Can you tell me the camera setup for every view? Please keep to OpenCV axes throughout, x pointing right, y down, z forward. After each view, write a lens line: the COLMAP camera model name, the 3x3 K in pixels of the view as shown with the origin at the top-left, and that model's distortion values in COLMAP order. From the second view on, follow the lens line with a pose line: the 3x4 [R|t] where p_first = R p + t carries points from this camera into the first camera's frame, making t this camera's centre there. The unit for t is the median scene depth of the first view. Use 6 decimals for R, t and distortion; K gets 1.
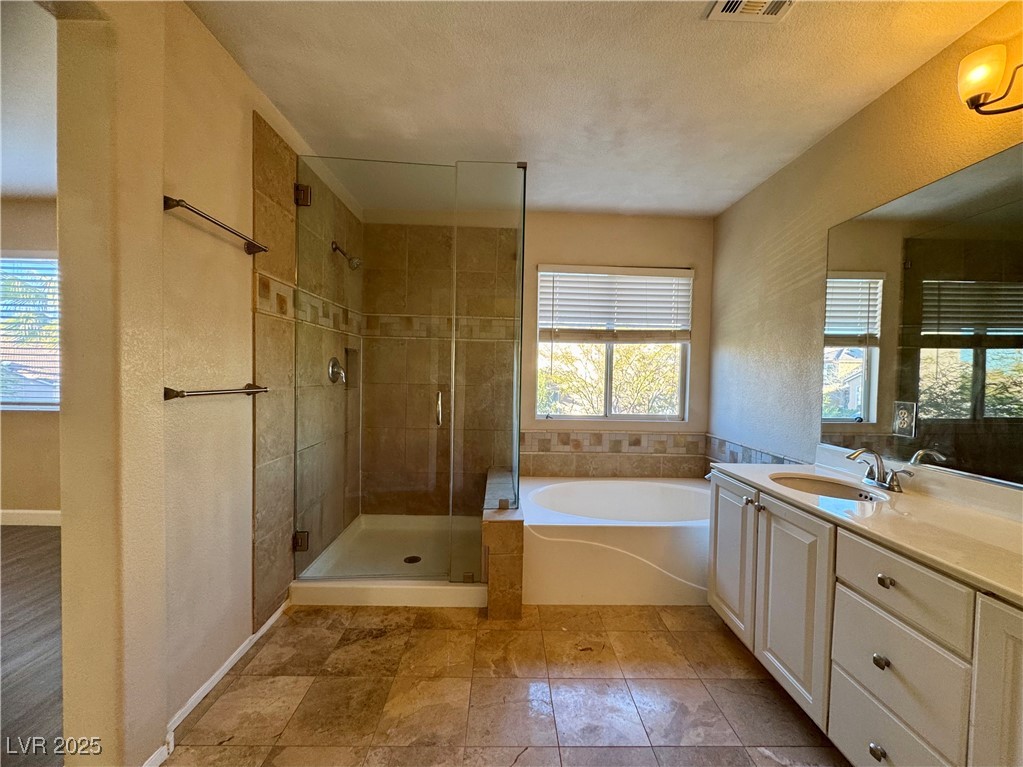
lens RADIAL K [[409.8, 0, 511.5], [0, 409.8, 383.5], [0, 0, 1]] dist [-0.000409, -0.000036]
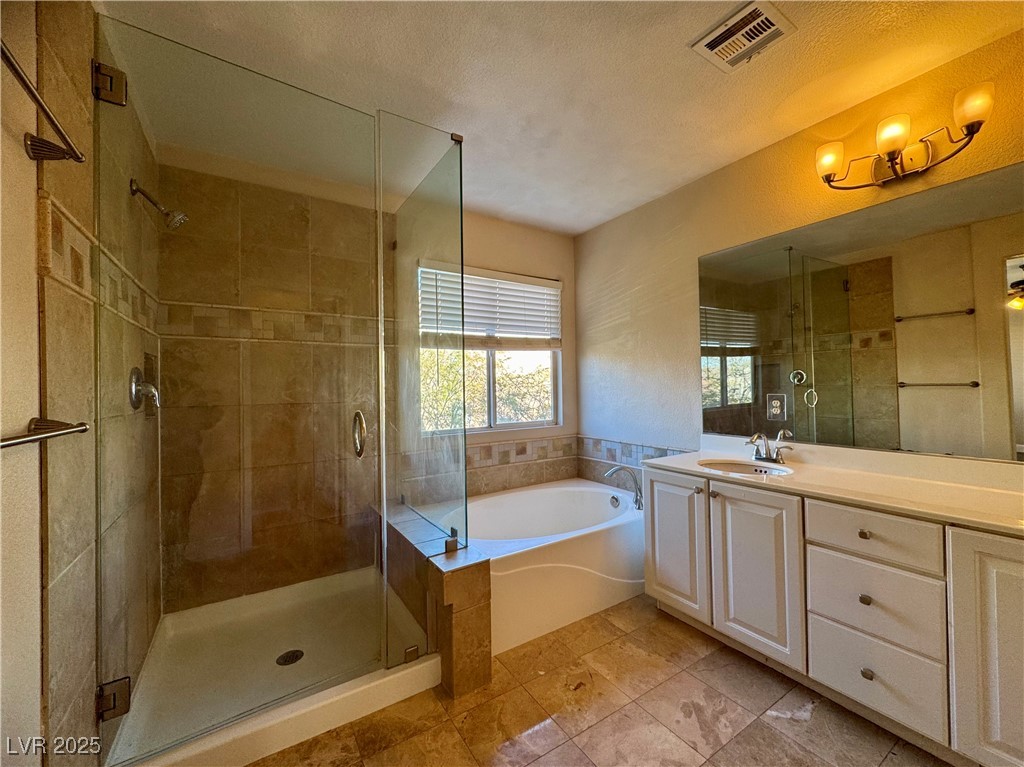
lens RADIAL K [[414.9, 0, 510.9], [0, 414.9, 378.7], [0, 0, 1]] dist [-0.001901, -0.000205]
pose [[0.853348, -0.025763, 0.520705, -0.328172], [0.046254, 0.998581, -0.026395, -0.005871], [-0.519286, 0.046609, 0.853329, 0.221626]]
